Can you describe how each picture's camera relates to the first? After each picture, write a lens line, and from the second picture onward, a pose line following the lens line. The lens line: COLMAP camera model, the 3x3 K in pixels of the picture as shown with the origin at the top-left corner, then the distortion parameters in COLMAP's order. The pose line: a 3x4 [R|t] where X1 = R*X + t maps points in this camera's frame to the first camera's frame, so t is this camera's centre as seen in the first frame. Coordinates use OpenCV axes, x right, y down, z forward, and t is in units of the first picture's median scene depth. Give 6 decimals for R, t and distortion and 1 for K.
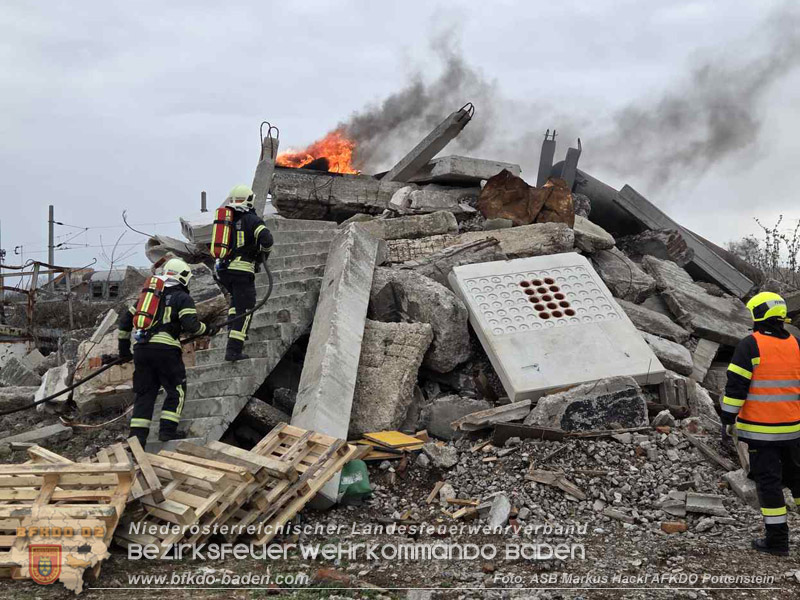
lens RADIAL K [[1073.8, 0, 400.4], [0, 1073.8, 298.6], [0, 0, 1]] dist [0.016626, 0.000000]
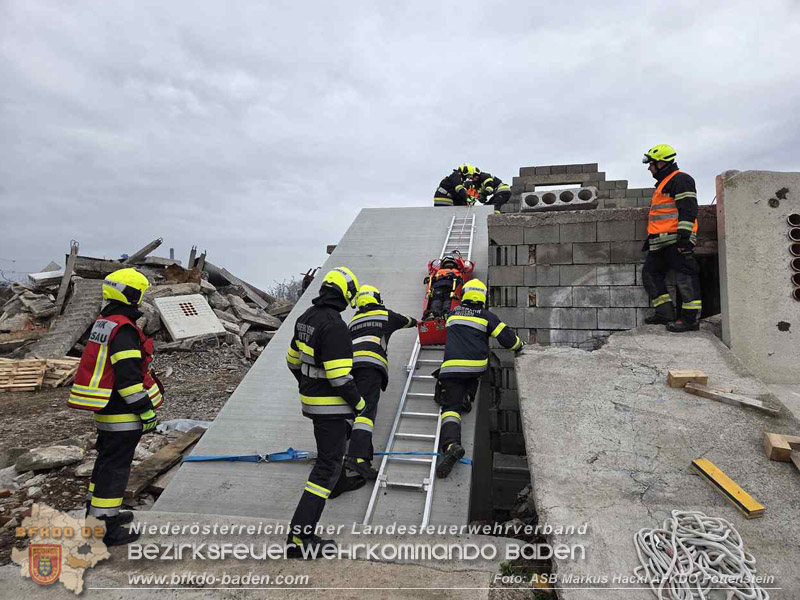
lens RADIAL K [[534.4, 0, 406.0], [0, 534.4, 293.6], [0, 0, 1]] dist [0.063225, -0.040825]
pose [[0.879043, 0.020190, 0.476316, -0.047417], [-0.007420, 0.999561, -0.028675, -0.004425], [-0.476685, 0.021673, 0.878807, -0.593676]]
